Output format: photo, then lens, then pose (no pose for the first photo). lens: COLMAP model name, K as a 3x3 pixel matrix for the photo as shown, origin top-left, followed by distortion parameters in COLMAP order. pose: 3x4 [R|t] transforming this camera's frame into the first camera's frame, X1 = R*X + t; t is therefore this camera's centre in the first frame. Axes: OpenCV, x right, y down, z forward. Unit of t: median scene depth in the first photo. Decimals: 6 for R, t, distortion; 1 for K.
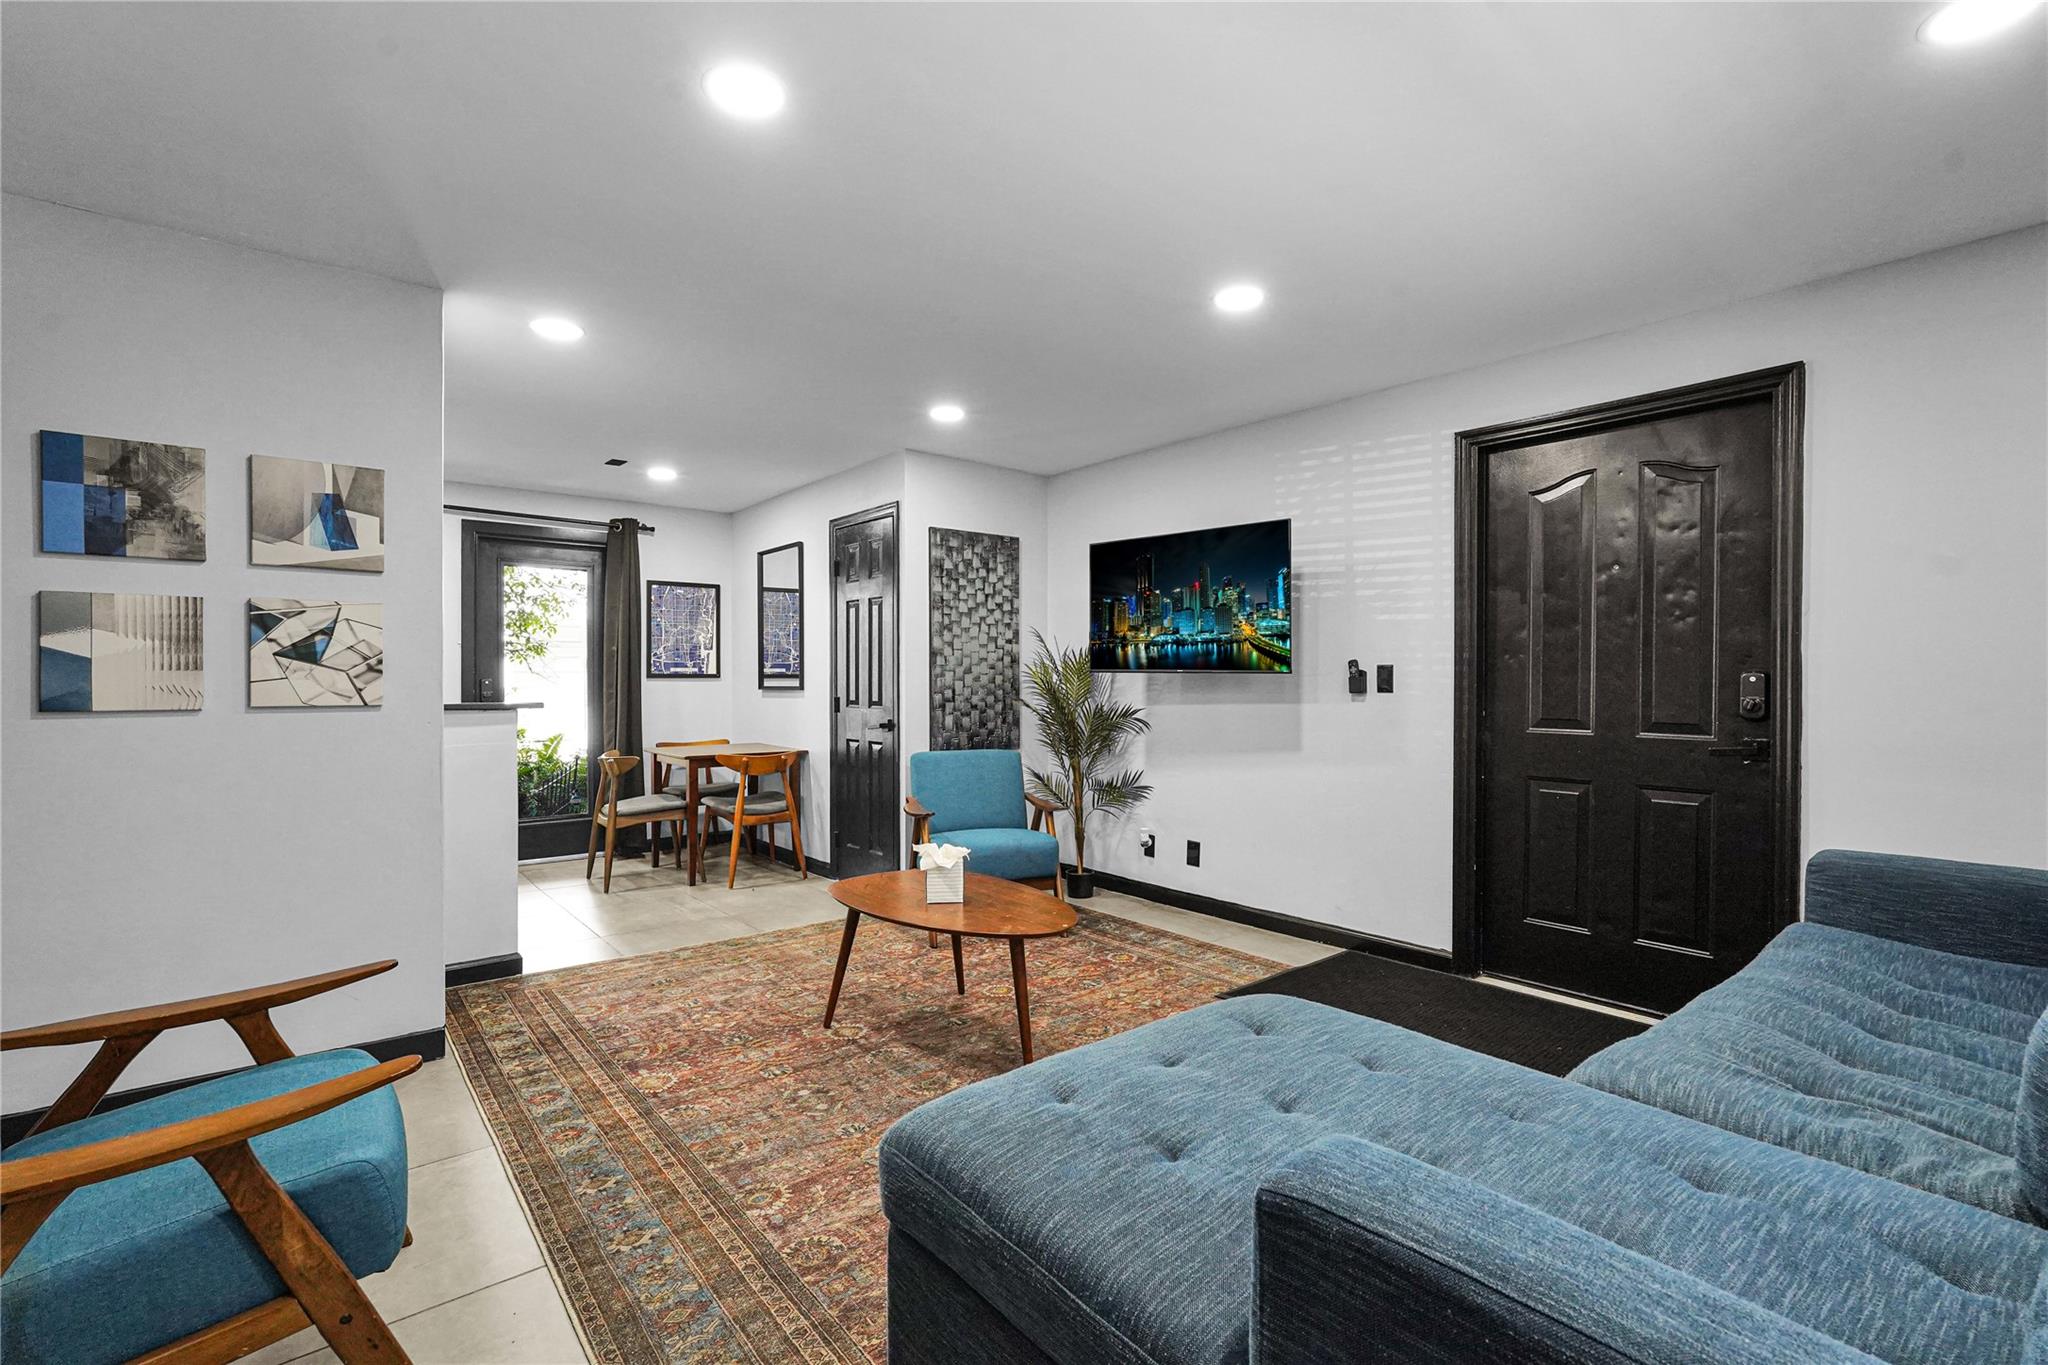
lens RADIAL K [[916.8, 0, 1025.1], [0, 916.8, 685.4], [0, 0, 1]] dist [-0.018505, 0.009167]
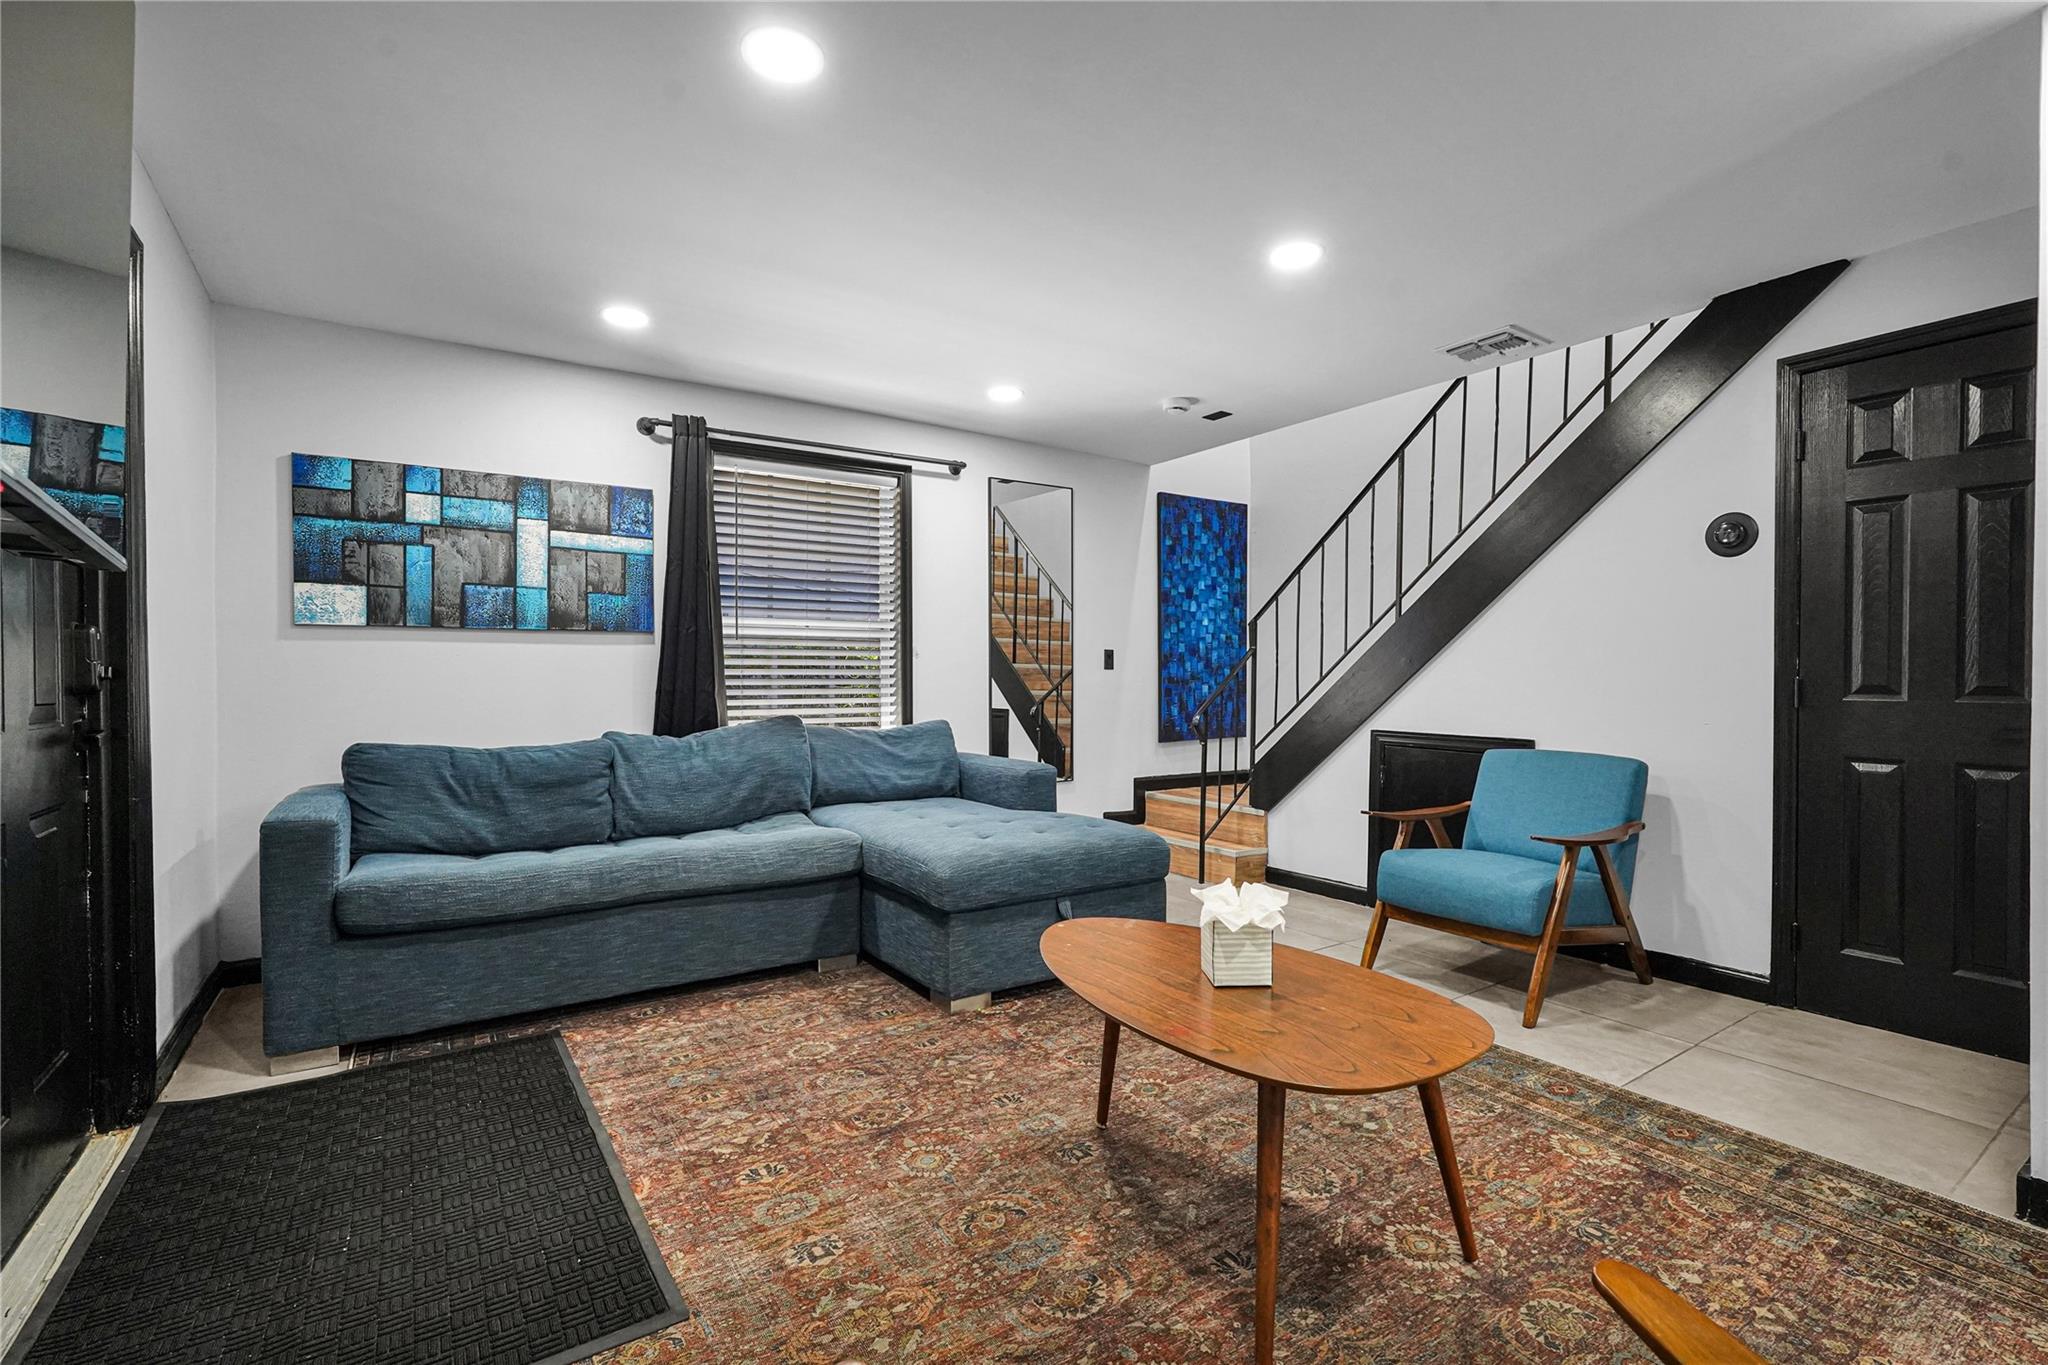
lens RADIAL K [[918.9, 0, 1025.0], [0, 918.9, 683.5], [0, 0, 1]] dist [-0.017565, 0.008837]
pose [[-0.995863, 0.000467, 0.090869, -0.000485], [0.001672, 0.999912, 0.013193, 0.012988], [-0.090854, 0.013290, -0.995775, 0.980351]]
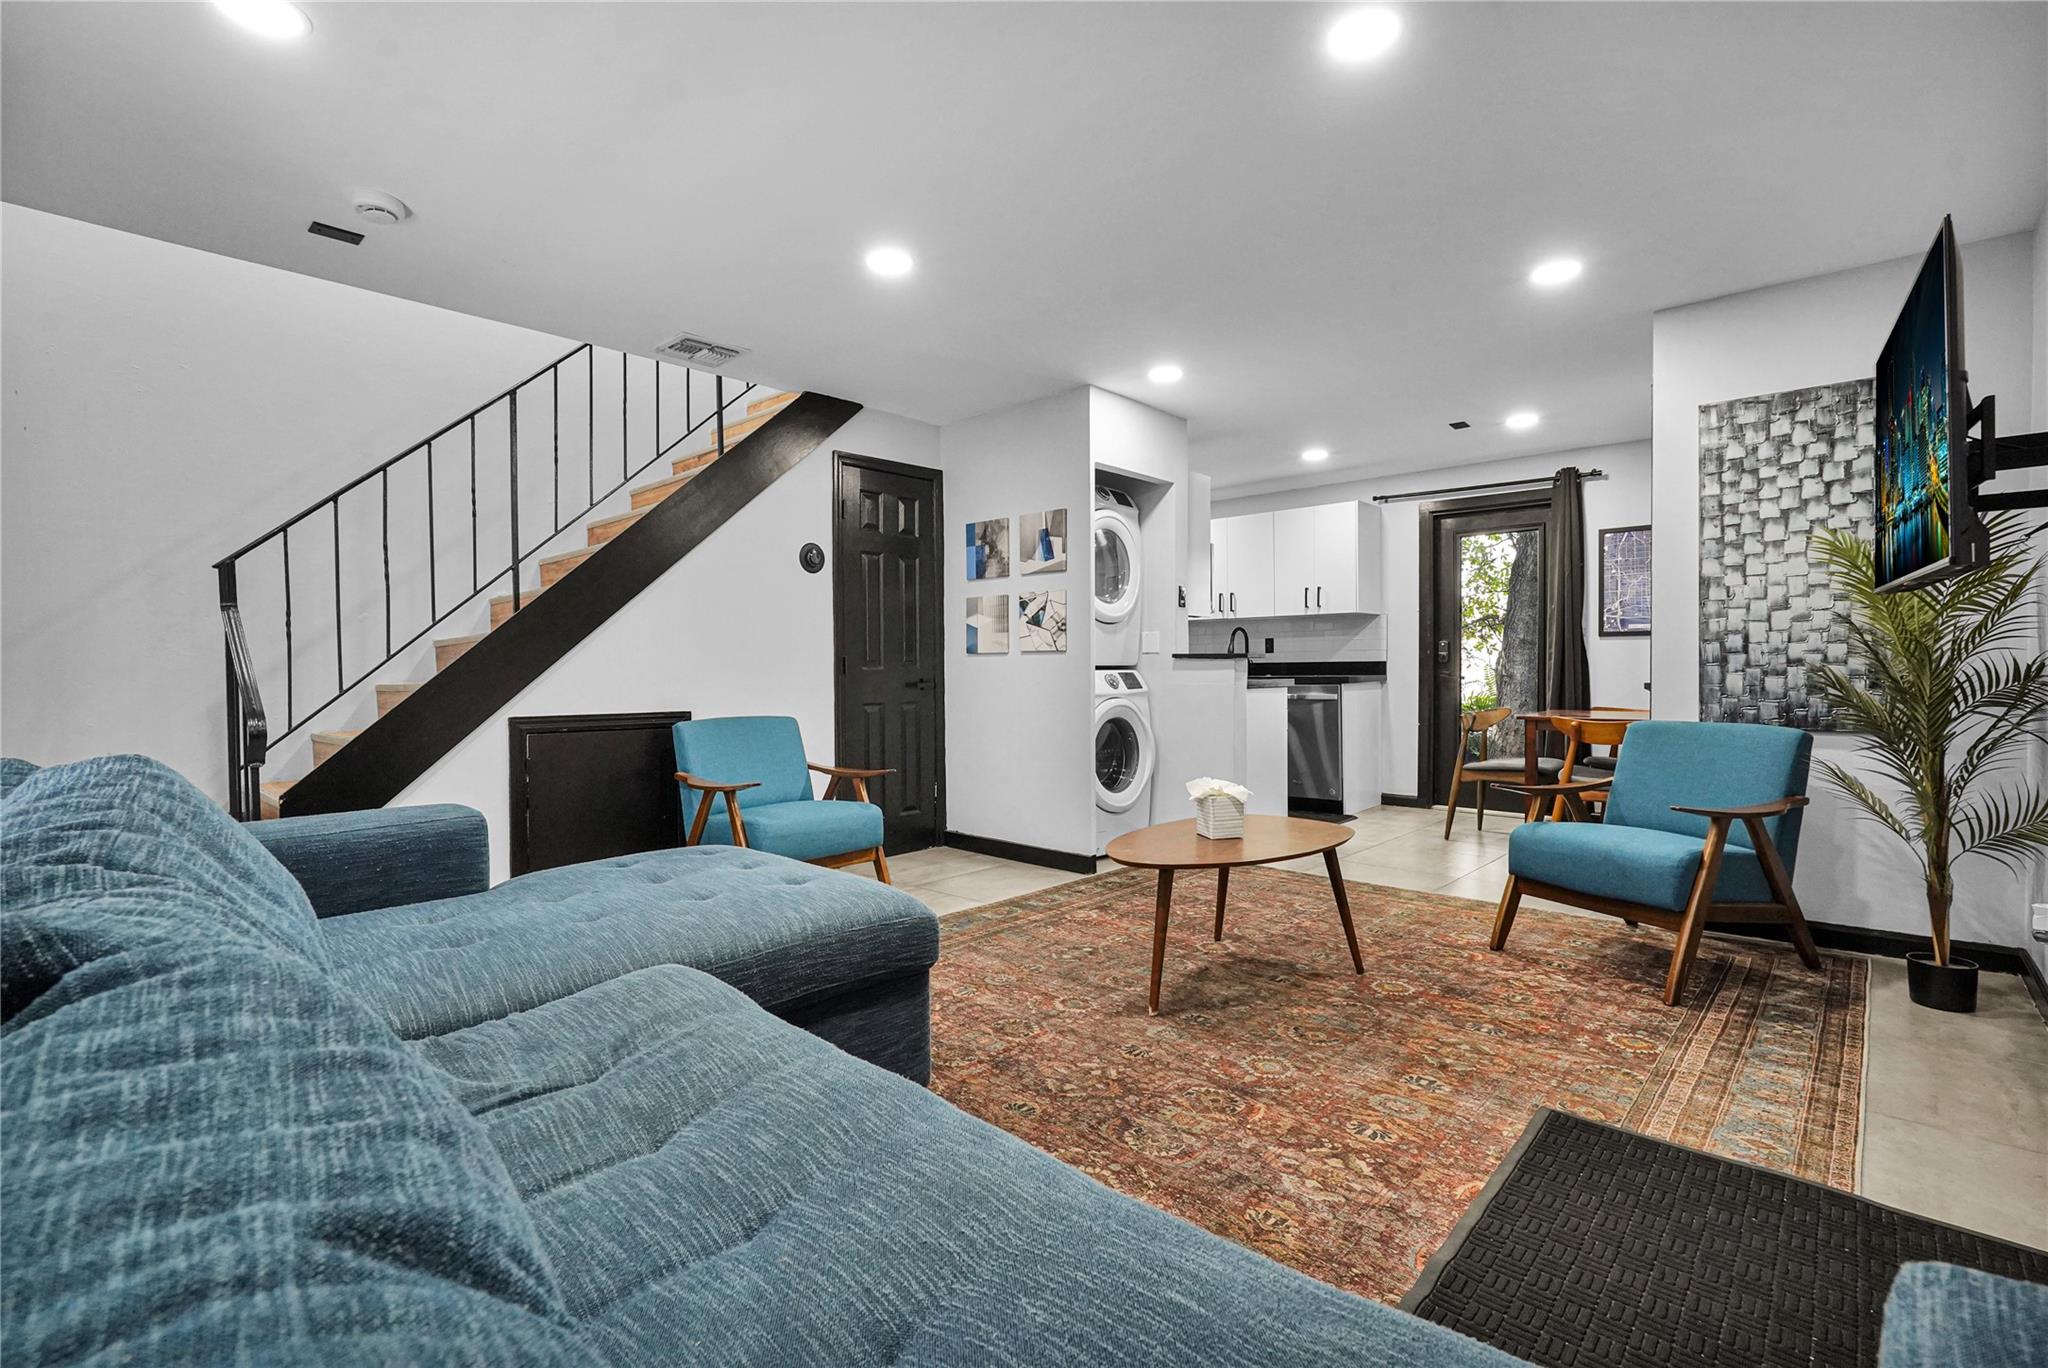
lens RADIAL K [[918.9, 0, 1025.0], [0, 918.9, 685.0], [0, 0, 1]] dist [-0.017565, 0.008837]
pose [[0.138665, 0.018807, -0.990161, 0.524327], [-0.000481, 0.999821, 0.018924, 0.029311], [0.990339, -0.002148, 0.138649, 0.387848]]
